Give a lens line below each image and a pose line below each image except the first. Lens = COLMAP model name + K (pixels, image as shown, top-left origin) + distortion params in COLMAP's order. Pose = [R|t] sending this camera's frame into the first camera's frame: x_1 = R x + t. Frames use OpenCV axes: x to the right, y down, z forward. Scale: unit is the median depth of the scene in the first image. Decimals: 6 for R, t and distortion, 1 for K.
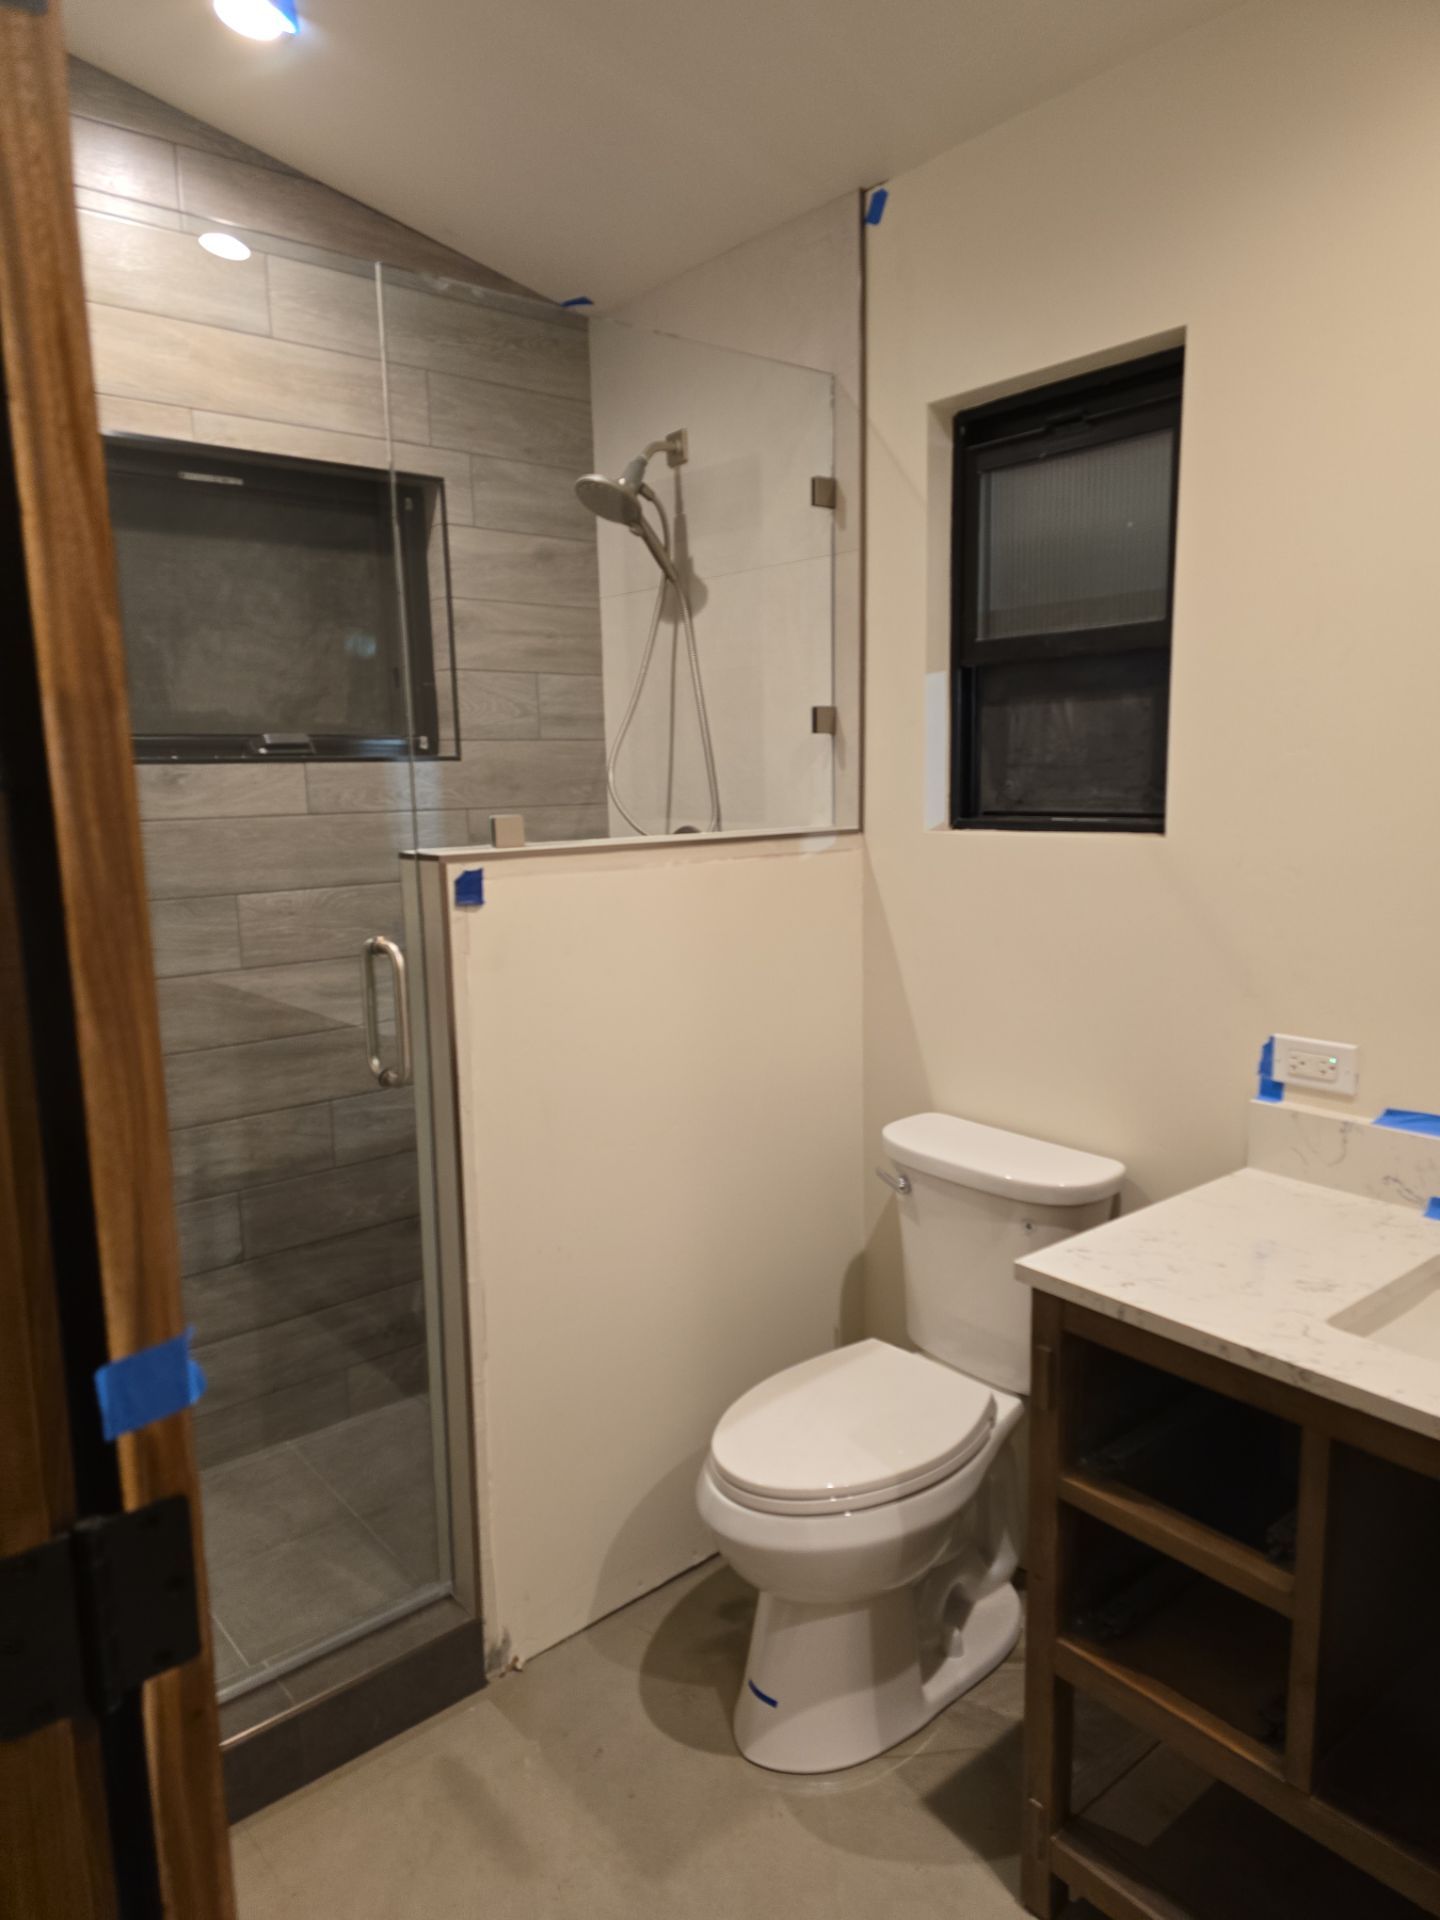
lens RADIAL K [[1281.1, 0, 720.0], [0, 1281.1, 960.0], [0, 0, 1]] dist [0.083783, -0.068590]
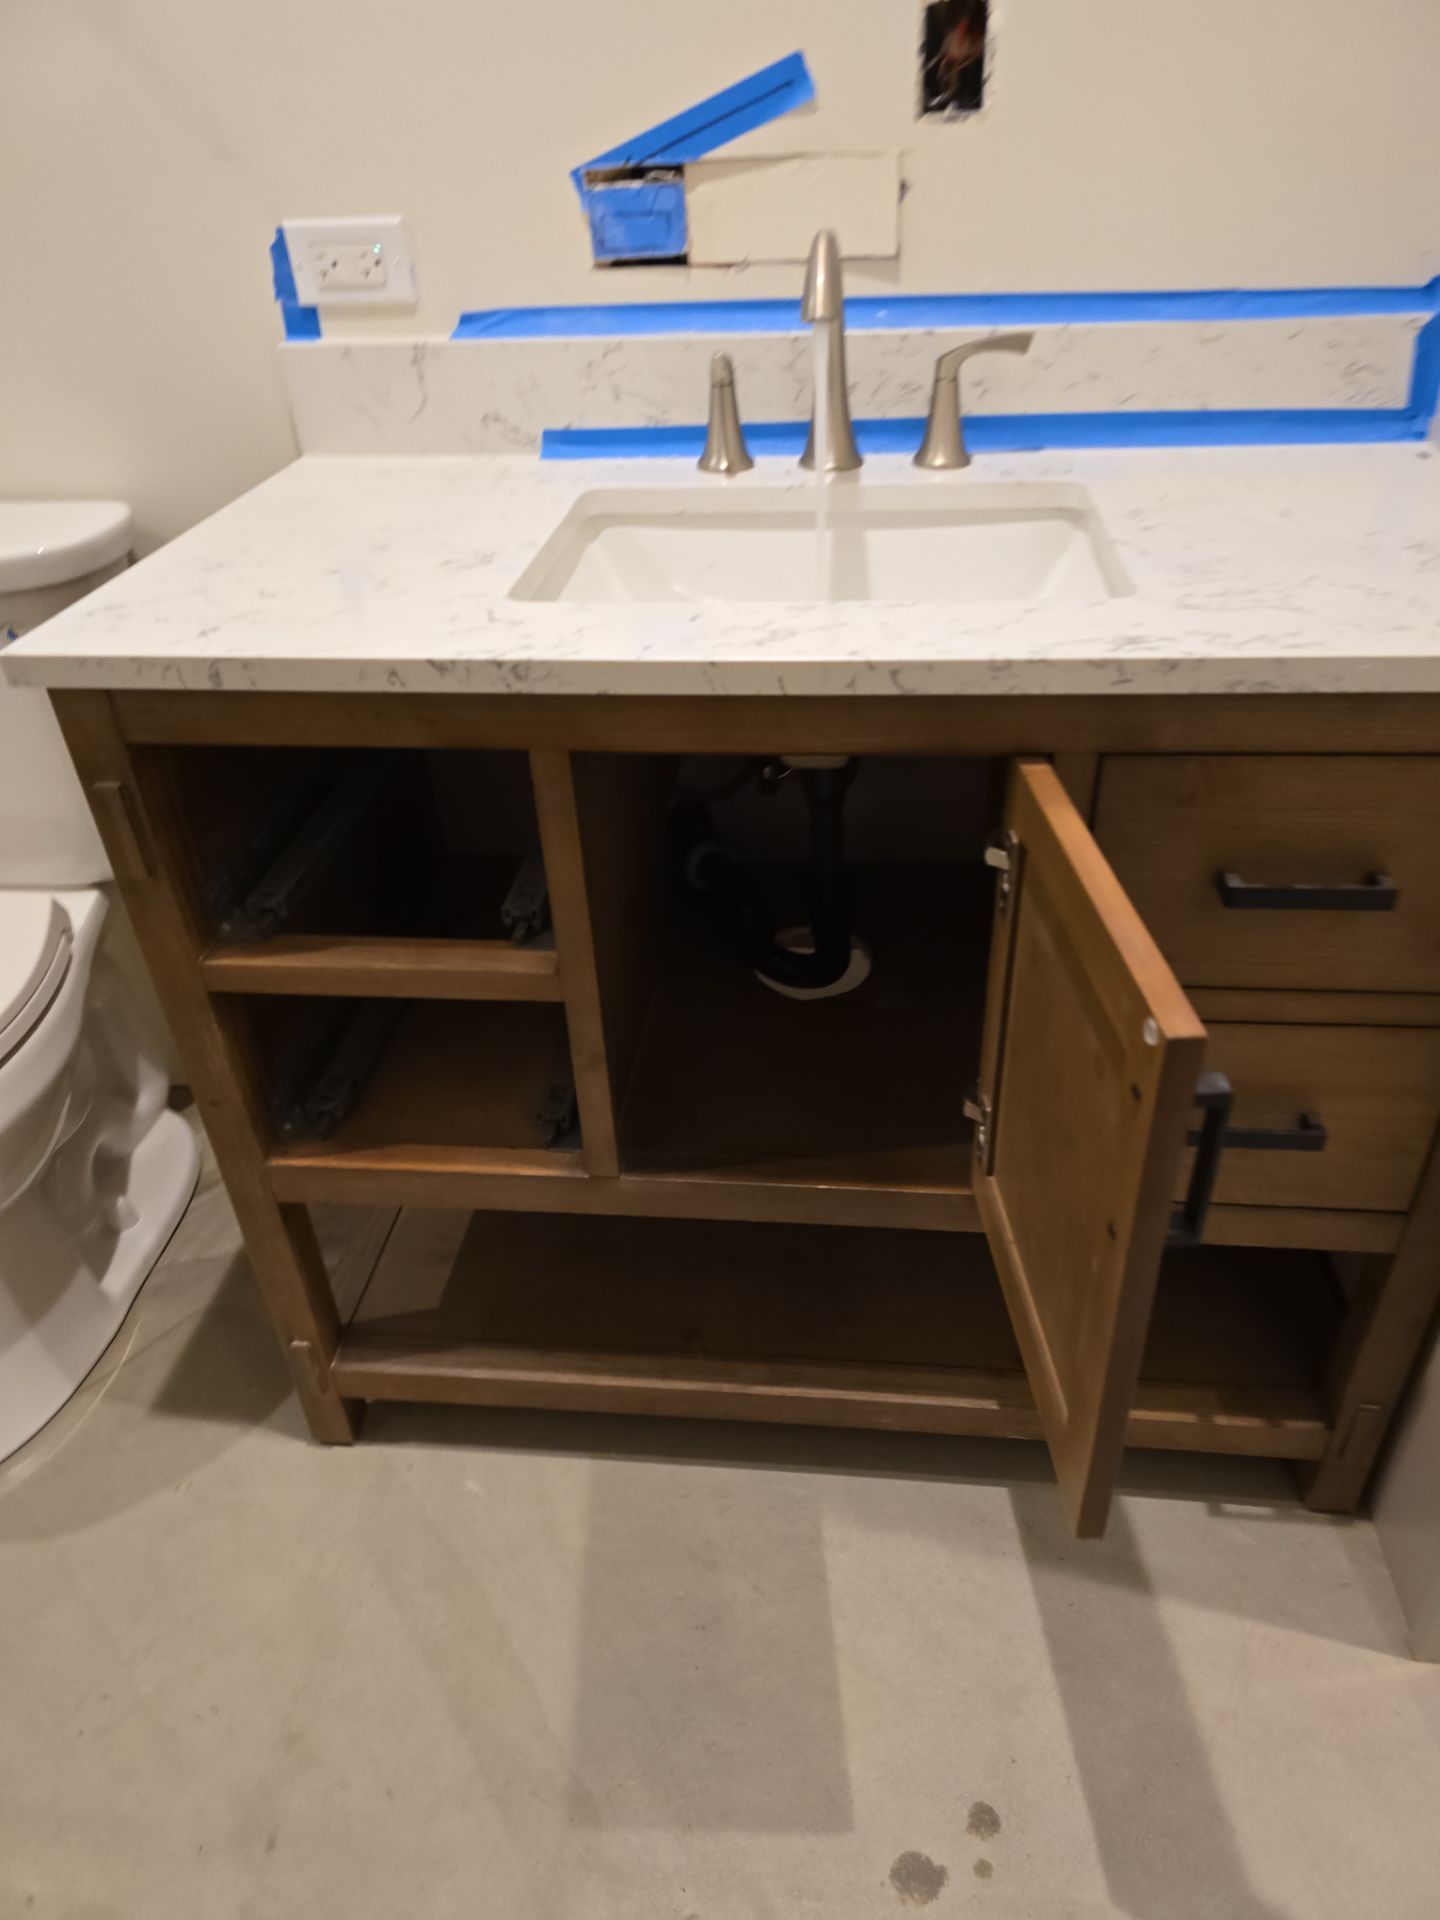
lens RADIAL K [[1290.1, 0, 749.6], [0, 1290.1, 967.4], [0, 0, 1]] dist [0.061962, -0.061898]
pose [[0.708810, -0.407353, 0.575892, 0.070904], [0.134418, 0.879445, 0.456627, 0.122621], [-0.692474, -0.246252, 0.678115, 0.325019]]
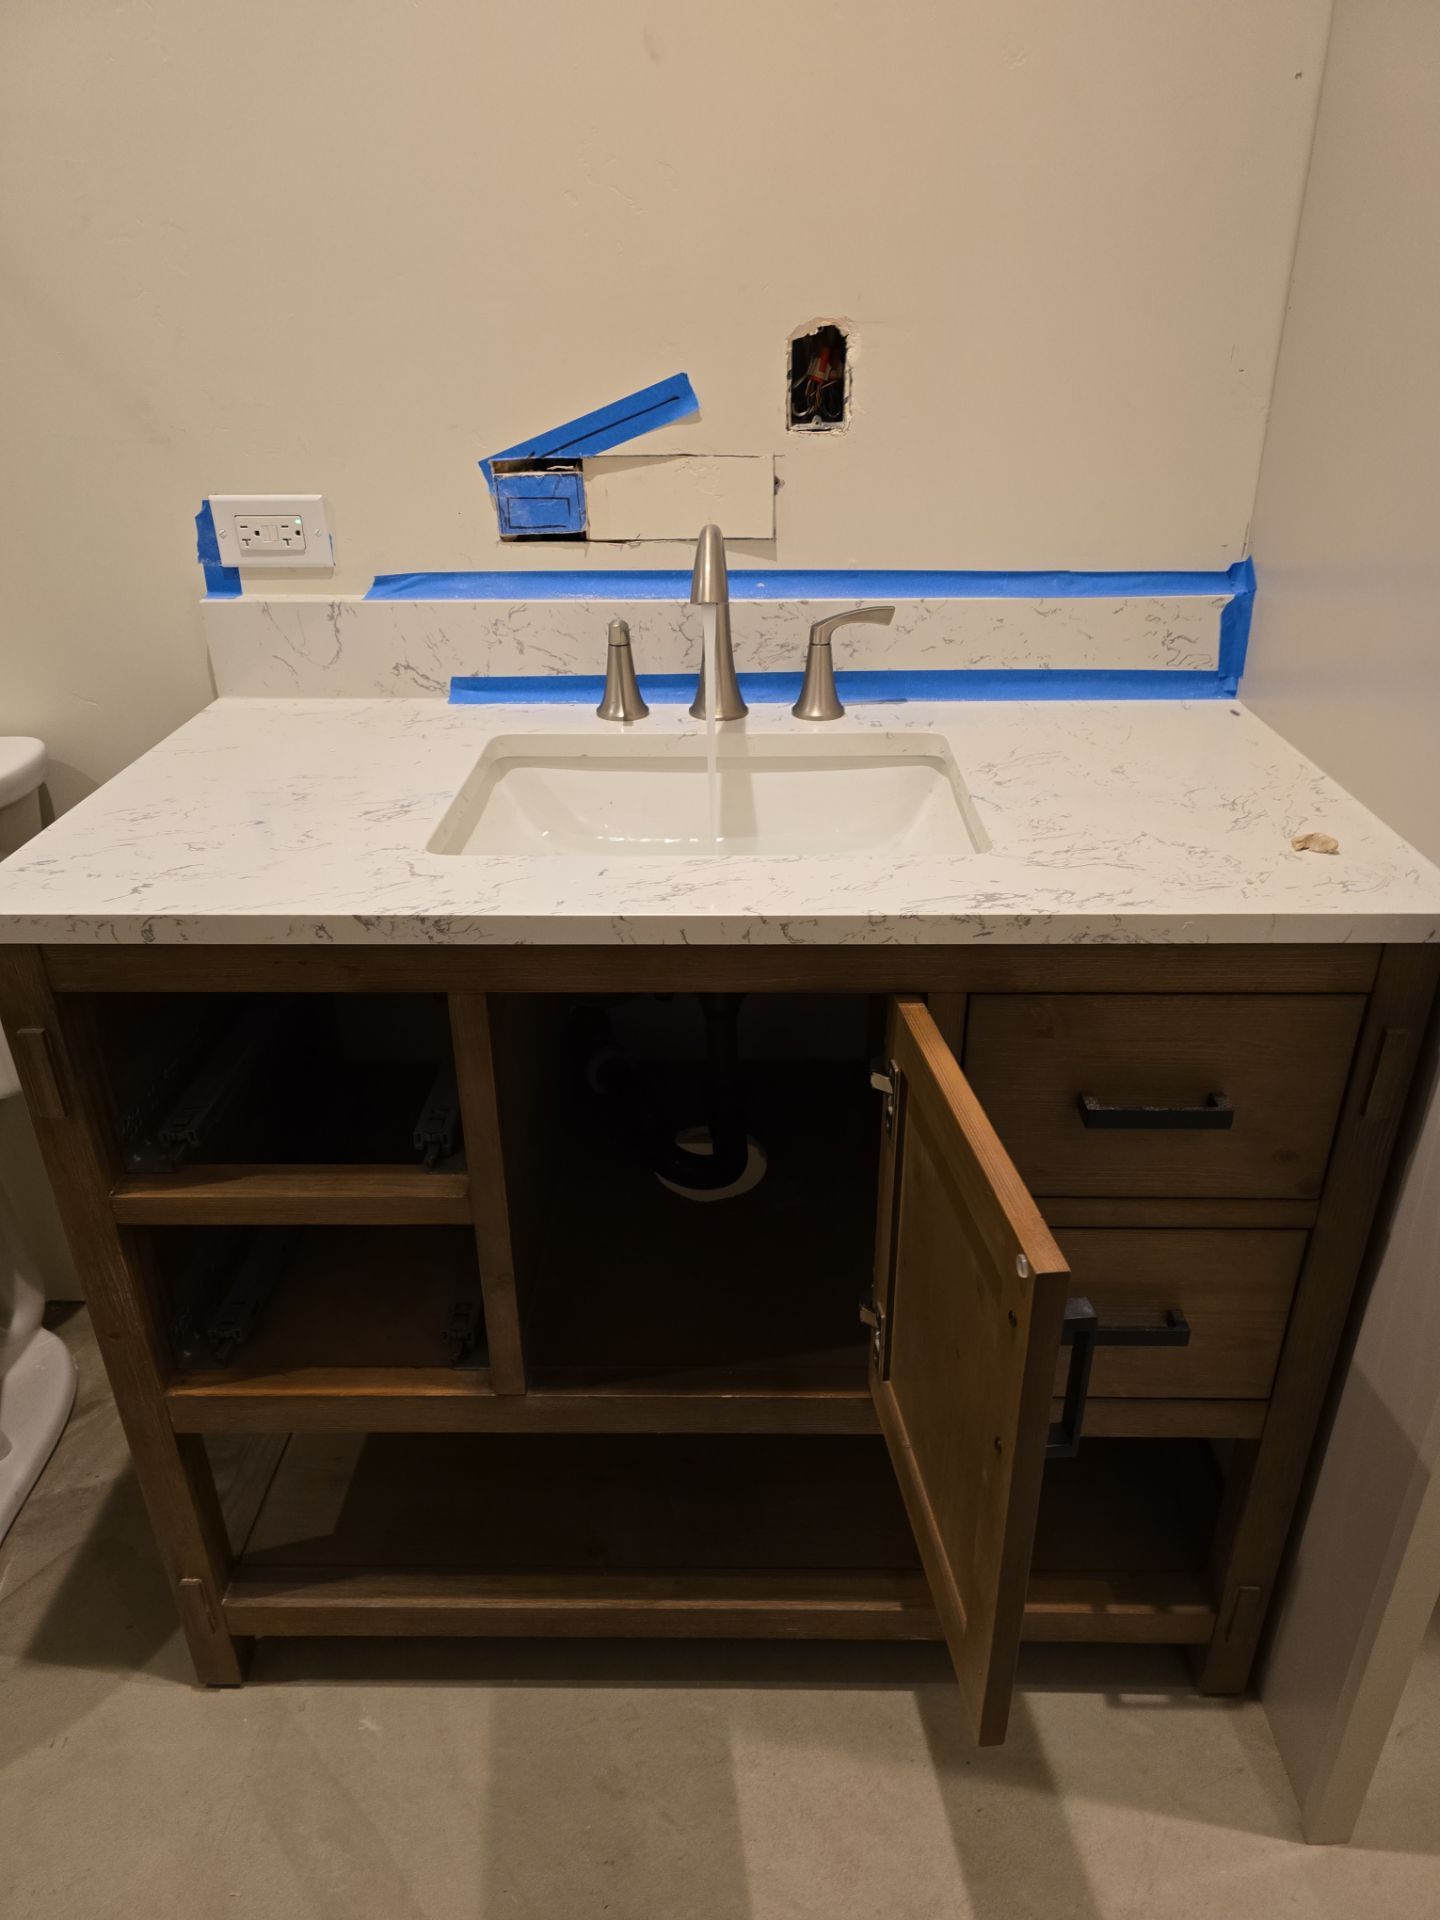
lens RADIAL K [[1290.1, 0, 749.6], [0, 1290.1, 967.4], [0, 0, 1]] dist [0.061962, -0.061898]
pose [[0.645586, -0.341860, 0.682898, 0.050984], [0.114731, 0.927479, 0.355836, 0.079644], [-0.755020, -0.151373, 0.637990, 0.308919]]
